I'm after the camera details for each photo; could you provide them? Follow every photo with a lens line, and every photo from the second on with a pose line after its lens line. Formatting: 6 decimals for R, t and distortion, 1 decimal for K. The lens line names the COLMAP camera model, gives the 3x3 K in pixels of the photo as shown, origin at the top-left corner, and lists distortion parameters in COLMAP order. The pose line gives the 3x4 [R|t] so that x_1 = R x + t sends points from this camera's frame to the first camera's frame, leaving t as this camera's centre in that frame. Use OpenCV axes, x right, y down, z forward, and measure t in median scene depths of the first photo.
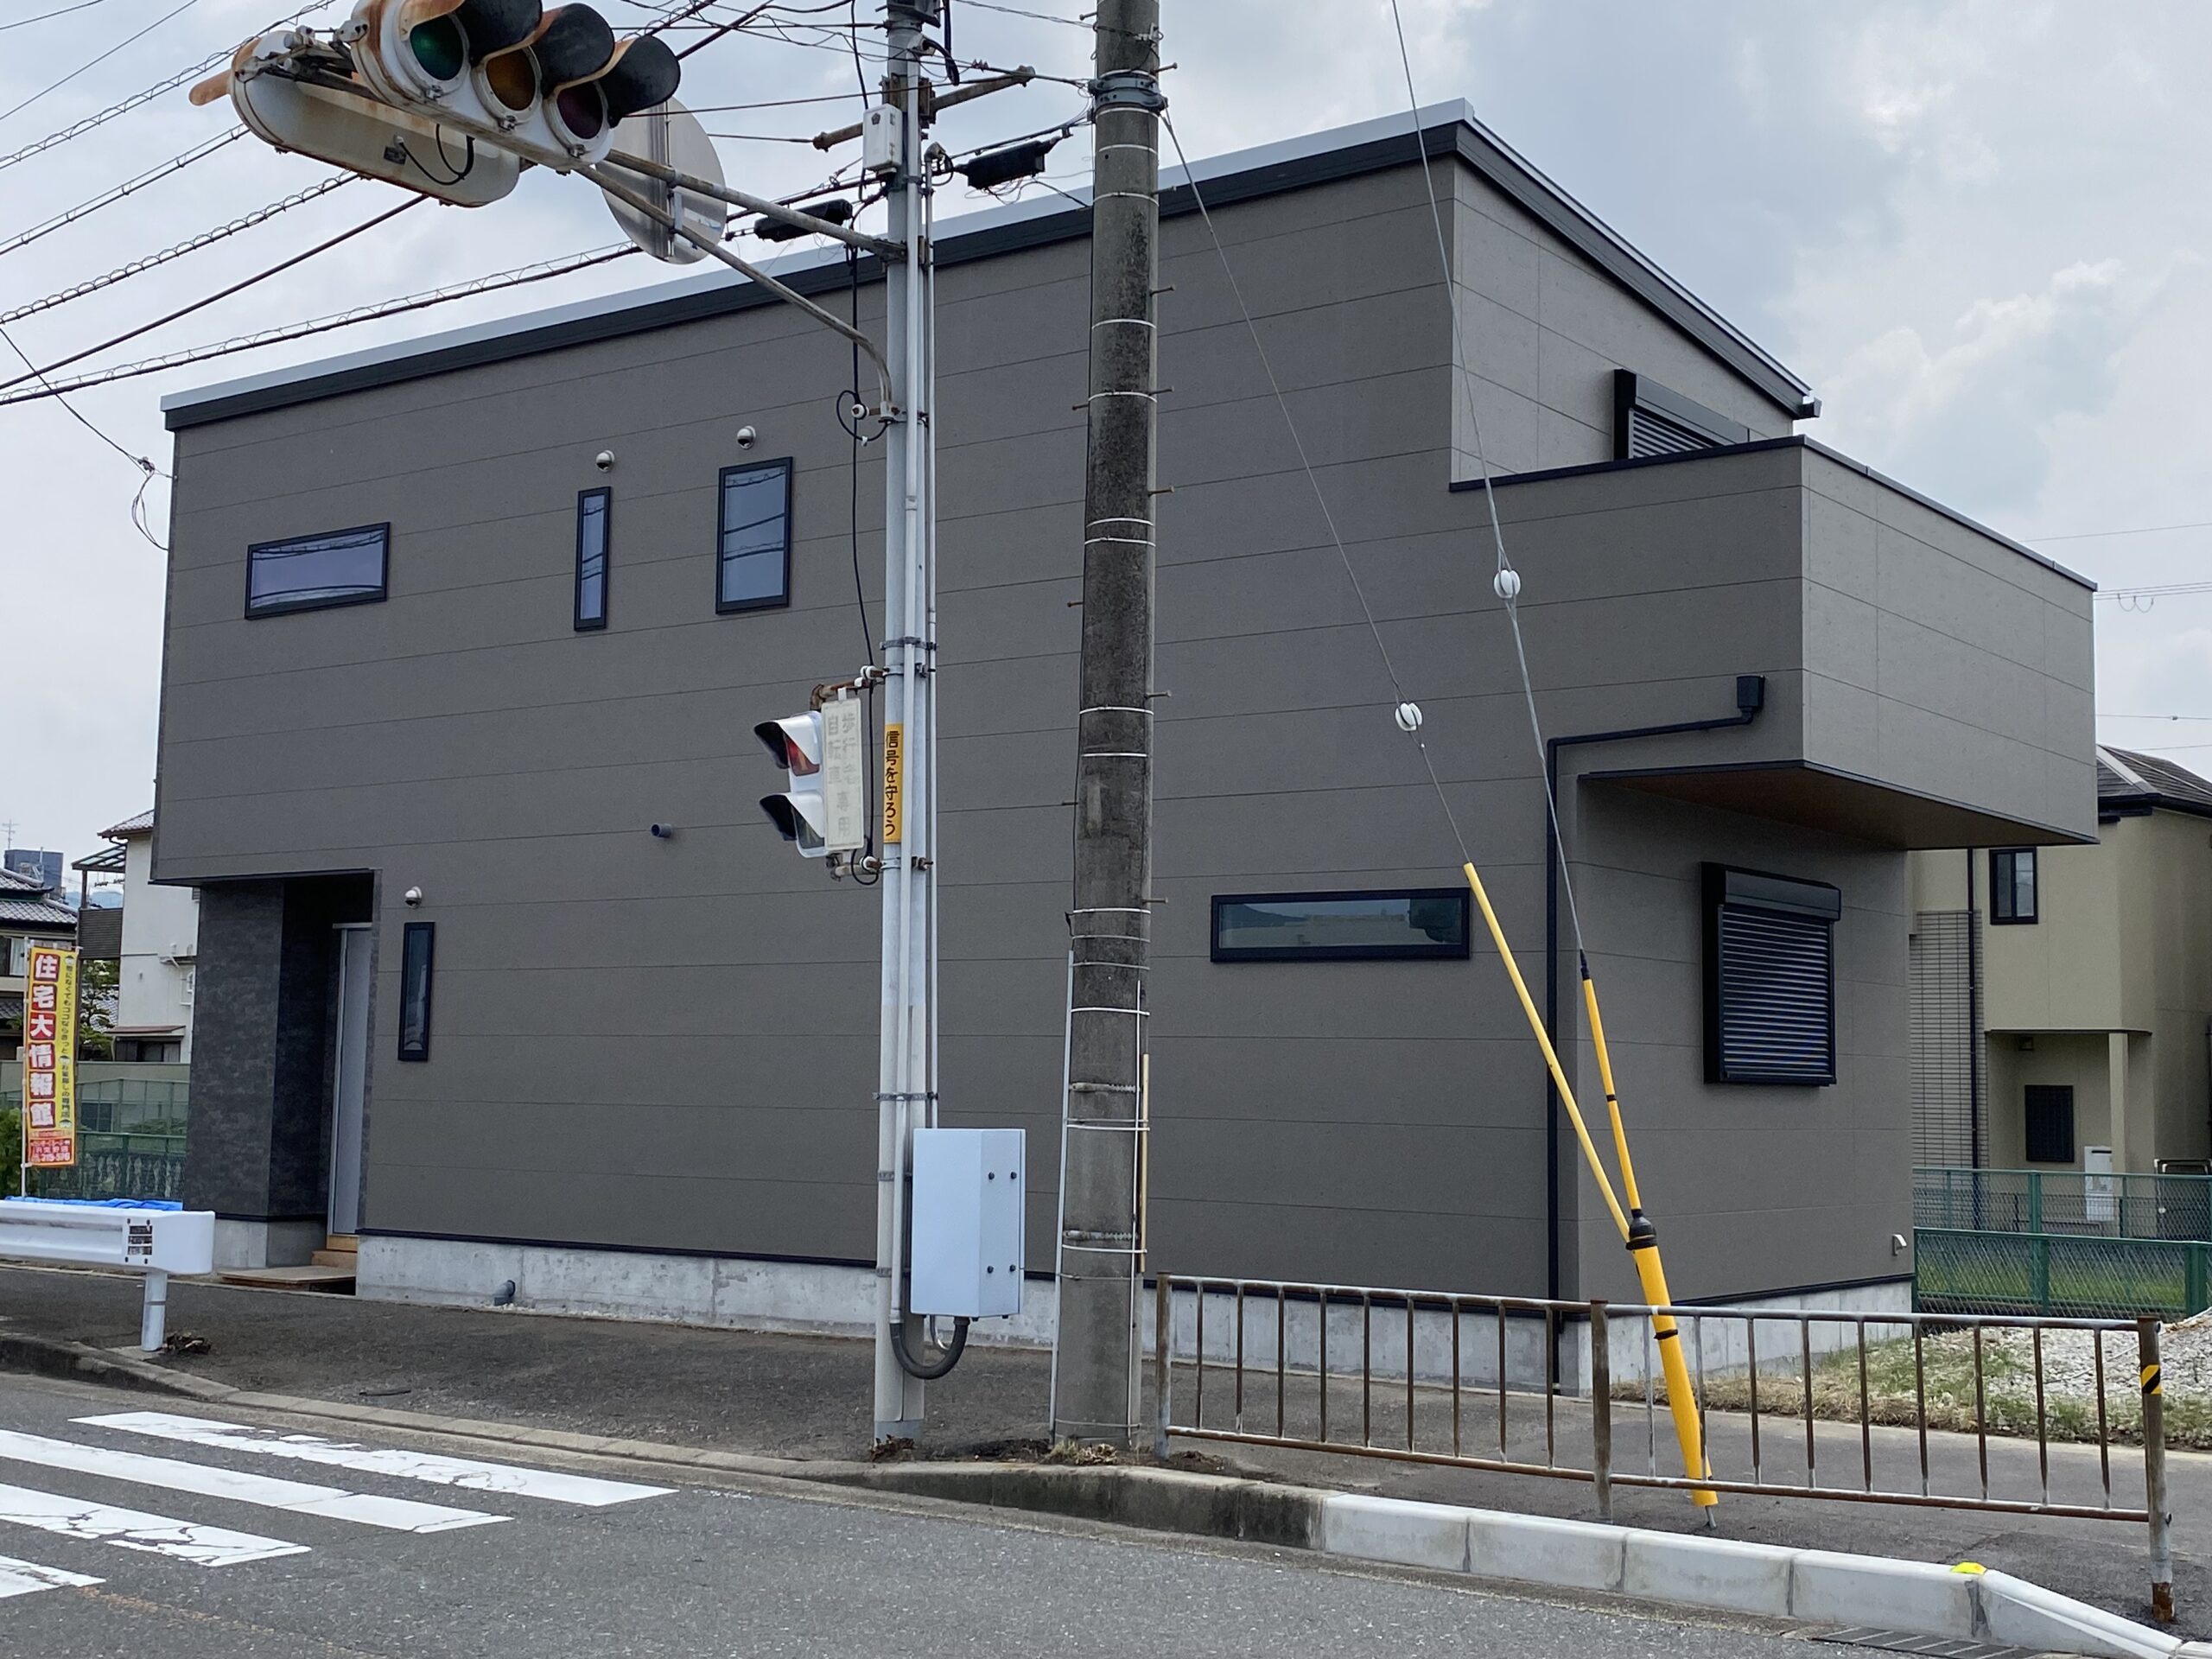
lens RADIAL K [[2662.9, 0, 1106.6], [0, 2662.9, 828.1], [0, 0, 1]] dist [0.018012, 0.000000]
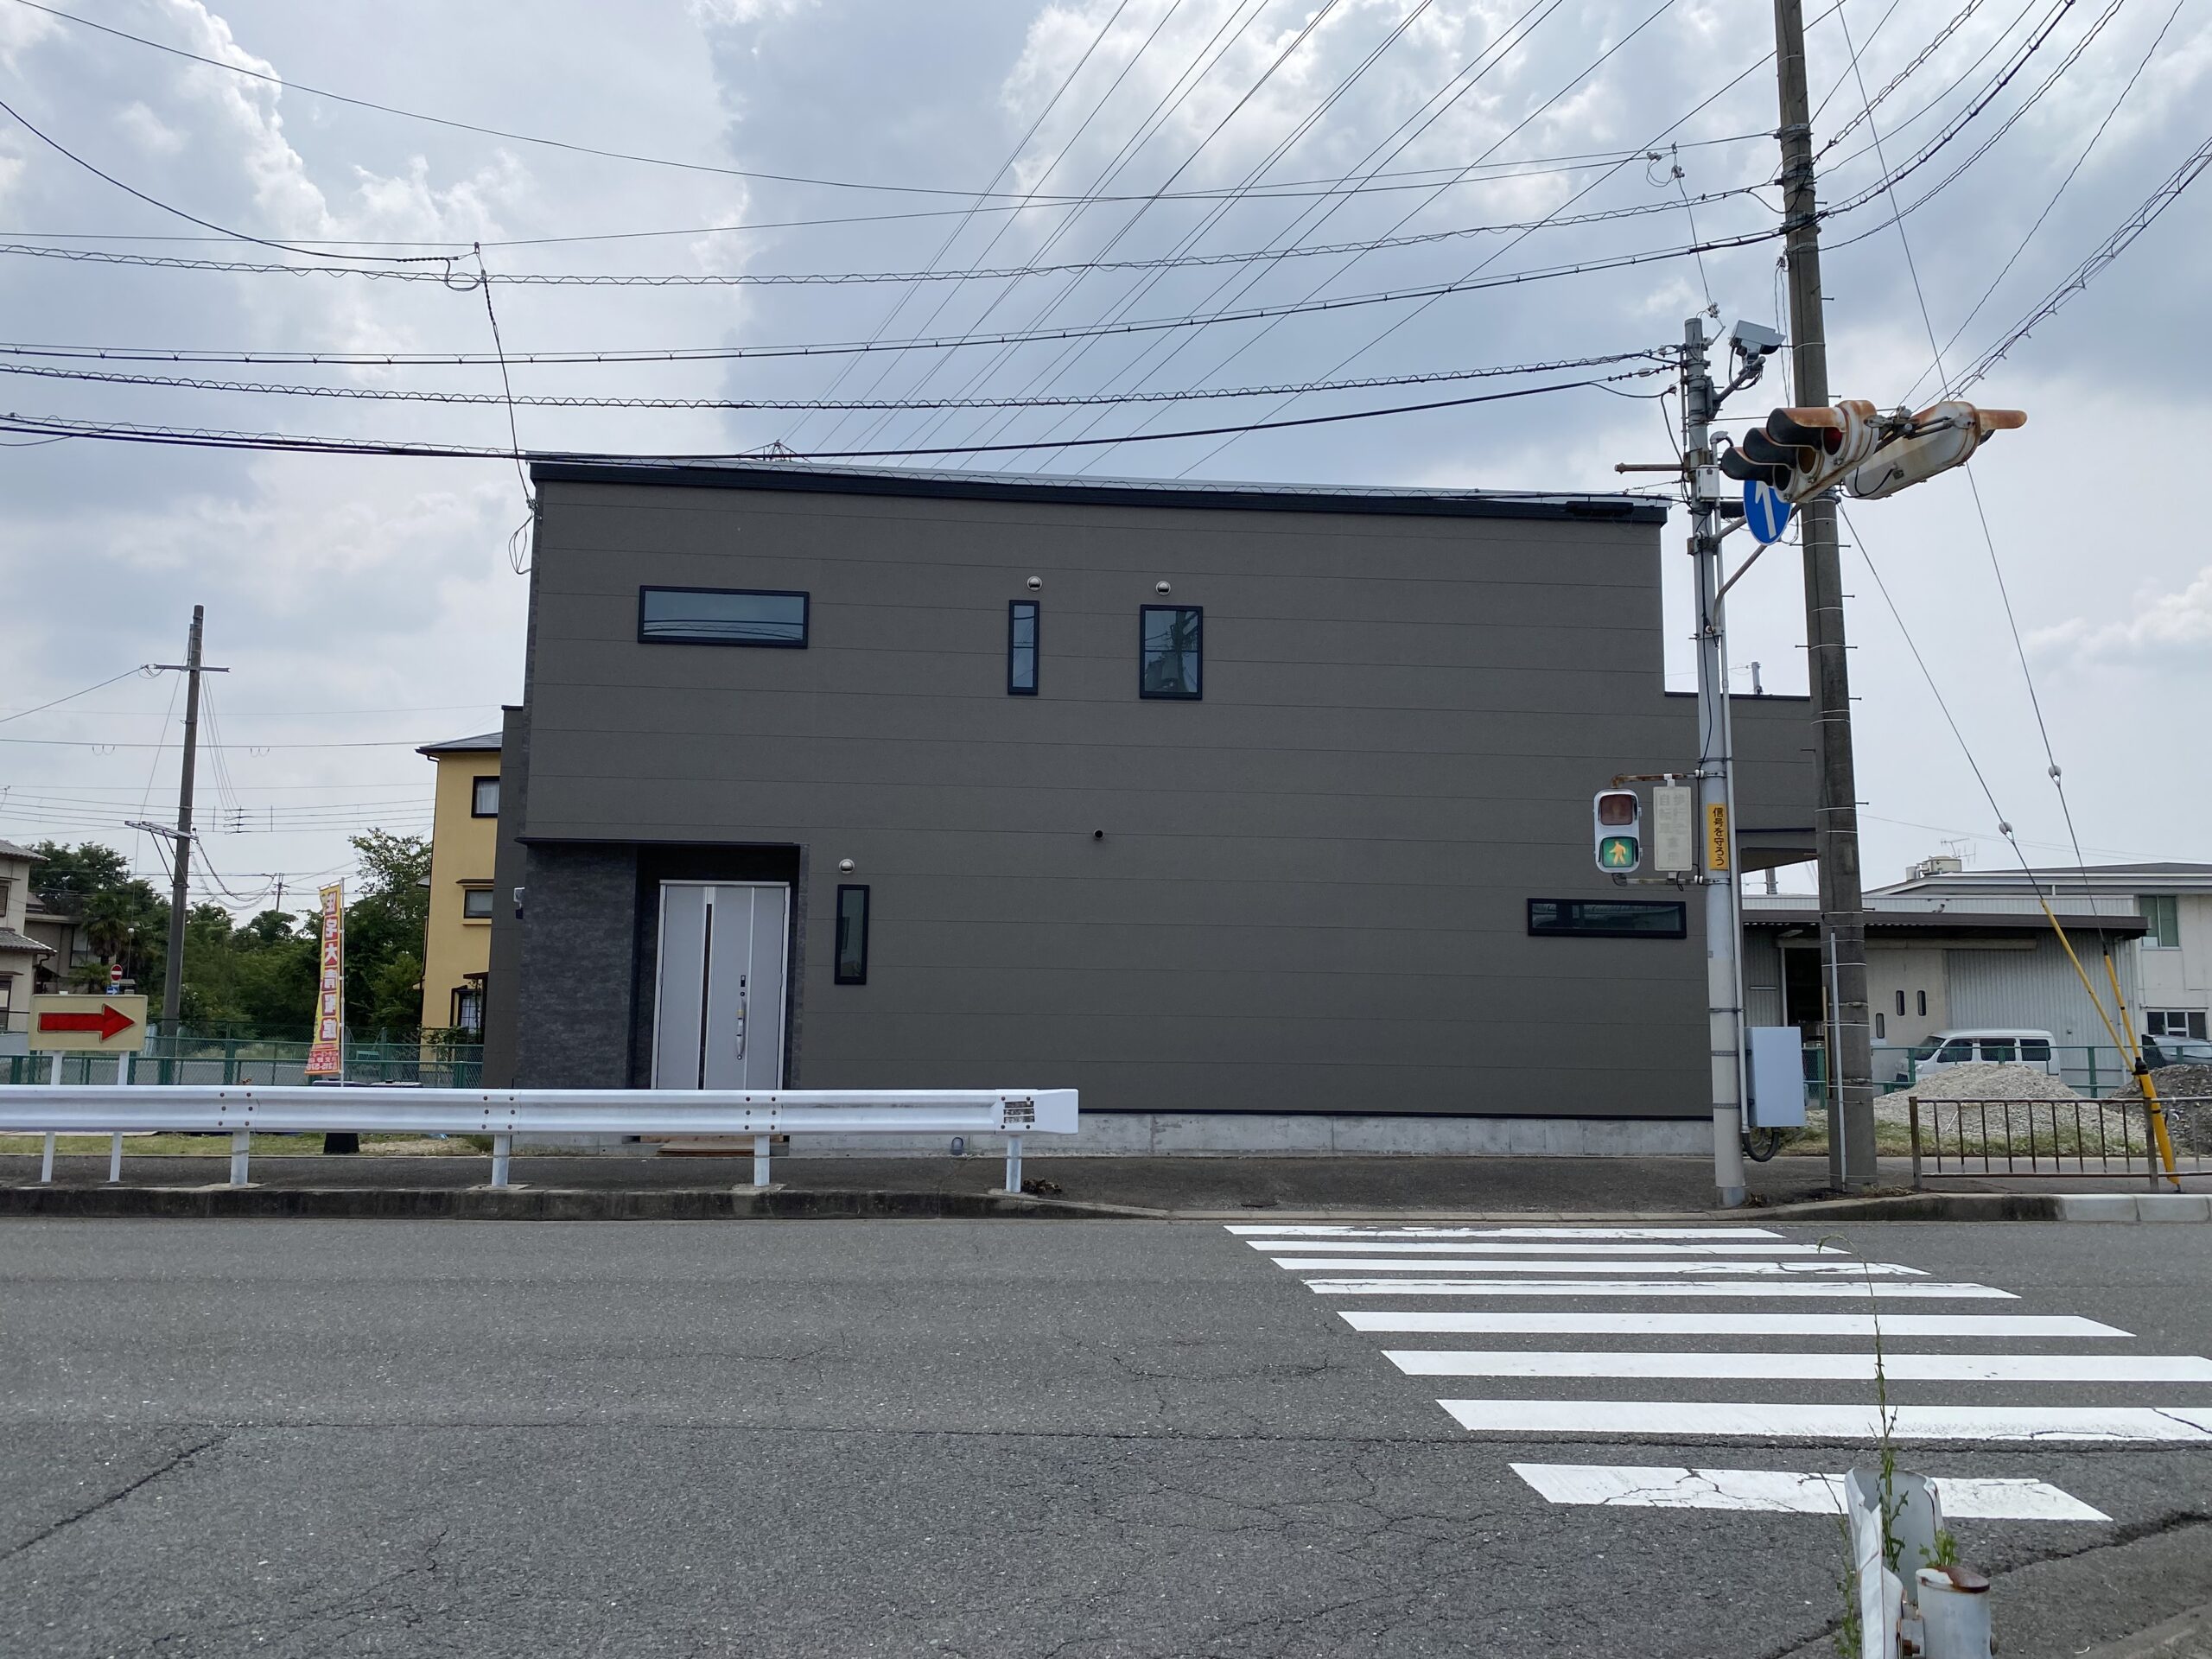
lens RADIAL K [[1662.6, 0, 1105.1], [0, 1662.6, 823.1], [0, 0, 1]] dist [0.036228, -0.016024]
pose [[0.753268, 0.072514, 0.653704, -0.740316], [-0.062099, 0.997305, -0.039071, 0.029362], [-0.654776, -0.011163, 0.755741, 0.262568]]
